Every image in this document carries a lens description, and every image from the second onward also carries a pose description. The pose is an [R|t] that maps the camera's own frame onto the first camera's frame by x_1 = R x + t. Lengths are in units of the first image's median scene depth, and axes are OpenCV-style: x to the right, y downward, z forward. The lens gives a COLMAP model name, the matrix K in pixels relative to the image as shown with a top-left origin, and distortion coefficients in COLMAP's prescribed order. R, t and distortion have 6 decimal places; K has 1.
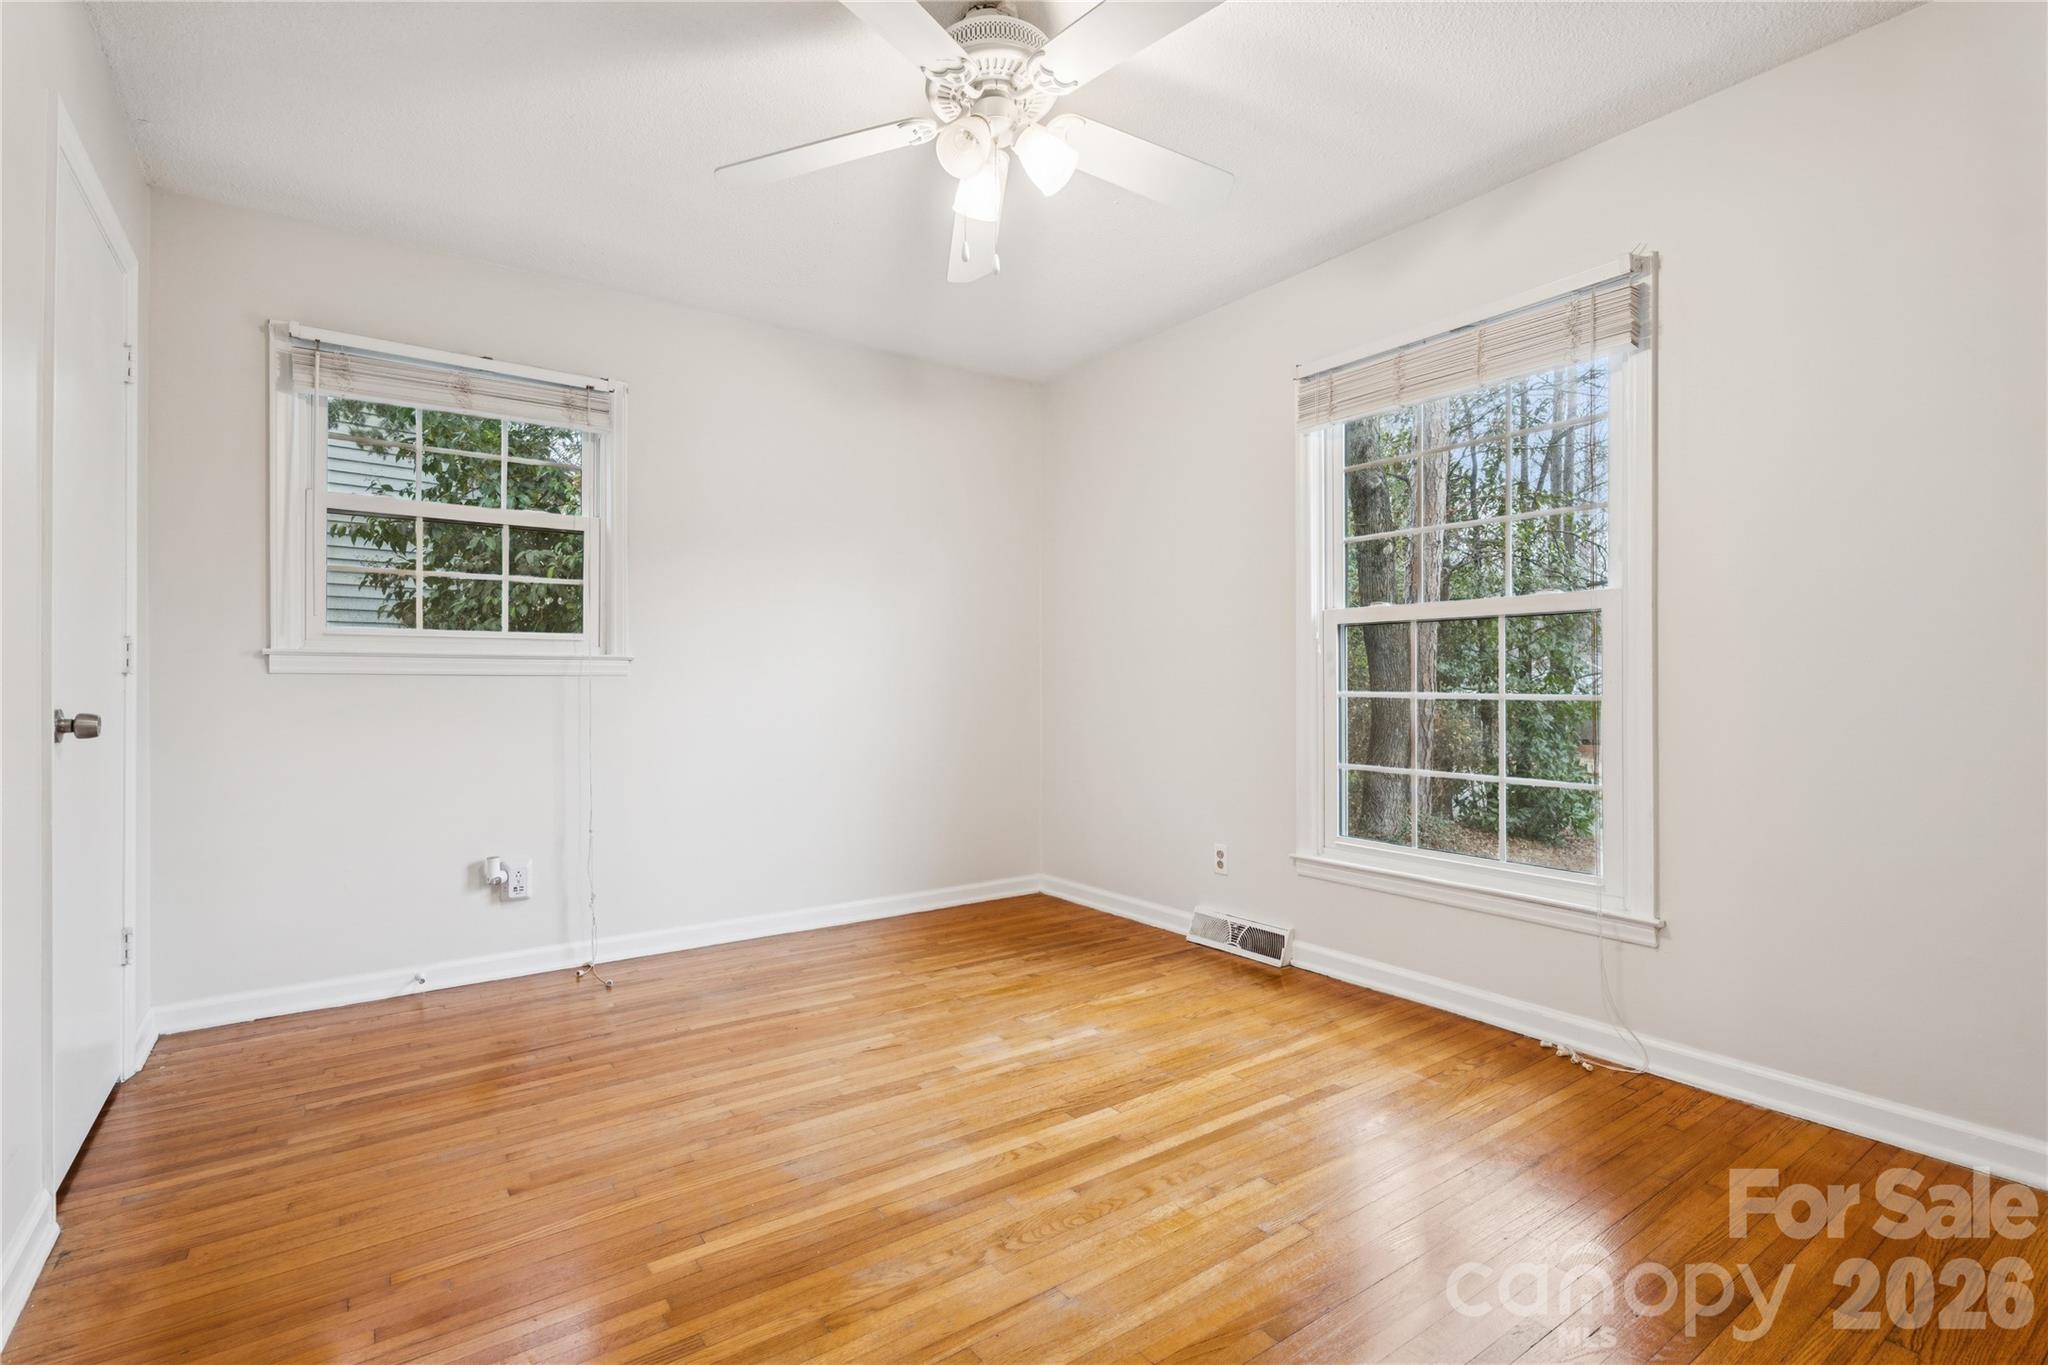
lens RADIAL K [[963.9, 0, 1030.9], [0, 963.9, 676.4], [0, 0, 1]] dist [-0.000624, 0.000128]
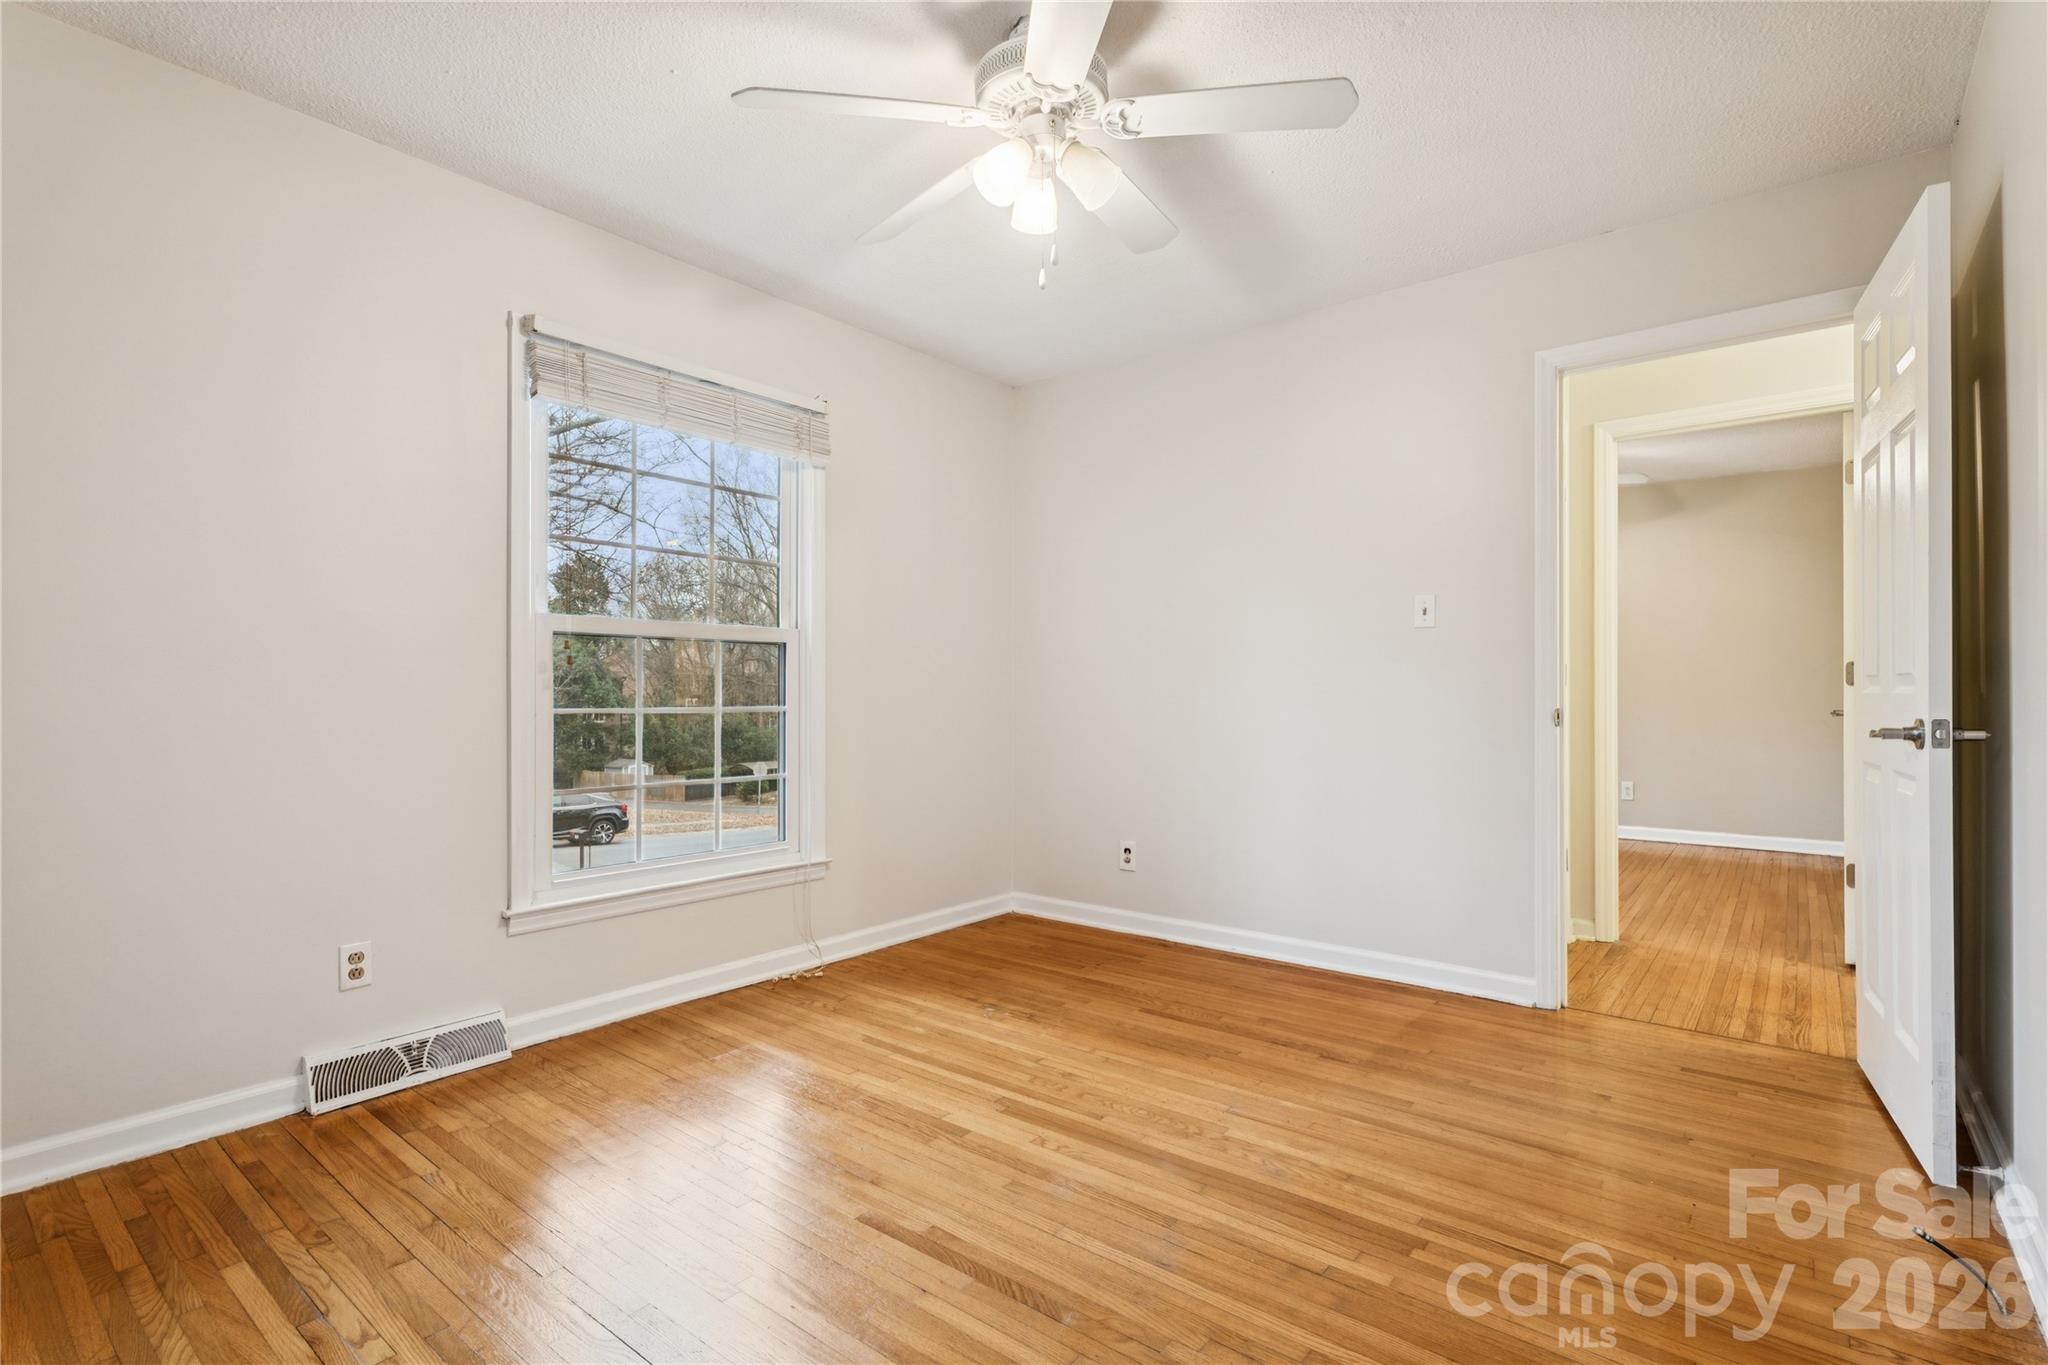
lens RADIAL K [[955.2, 0, 1031.1], [0, 955.2, 686.1], [0, 0, 1]] dist [0.000585, 0.000342]
pose [[-0.277539, 0.012364, 0.960635, -0.767393], [-0.004279, 0.999891, -0.014105, 0.007128], [-0.960705, -0.008025, -0.277456, 1.004685]]
